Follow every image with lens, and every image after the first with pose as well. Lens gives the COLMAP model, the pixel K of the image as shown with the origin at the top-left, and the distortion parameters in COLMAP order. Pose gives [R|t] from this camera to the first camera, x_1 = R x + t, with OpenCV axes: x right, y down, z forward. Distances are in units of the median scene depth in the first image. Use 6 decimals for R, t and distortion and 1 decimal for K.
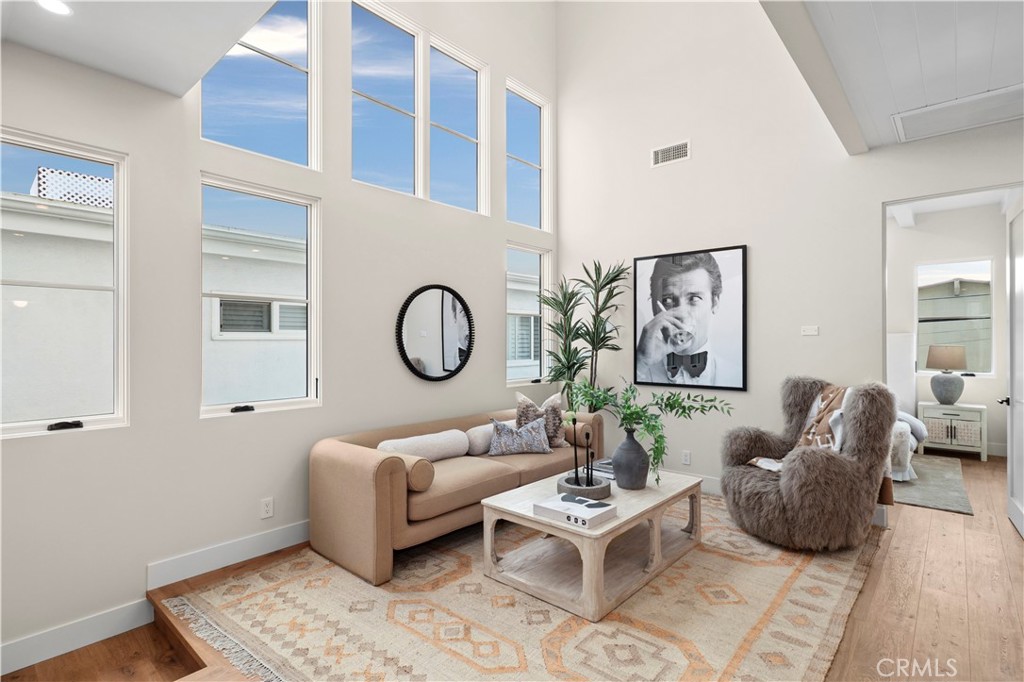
lens RADIAL K [[501.8, 0, 512.0], [0, 501.8, 341.0], [0, 0, 1]] dist [0.002798, 0.000491]
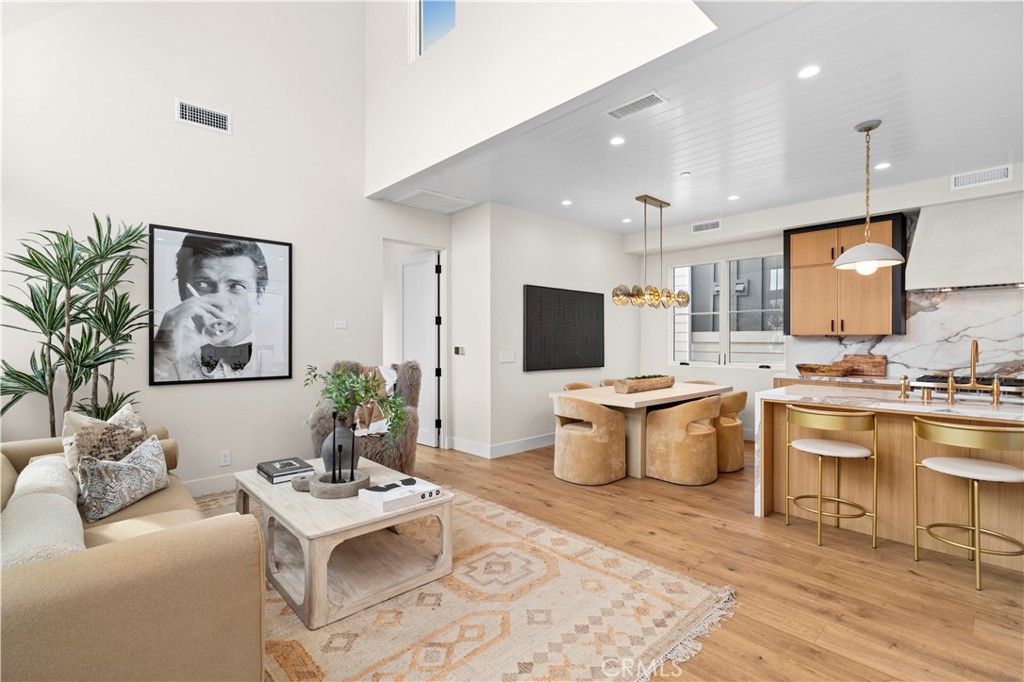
lens RADIAL K [[474.6, 0, 512.0], [0, 474.6, 341.0], [0, 0, 1]] dist [0.001134, 0.000174]
pose [[0.087996, -0.001463, 0.996120, -0.478329], [-0.002363, 0.999996, 0.001677, 0.014965], [-0.996118, -0.002501, 0.087992, 0.406890]]
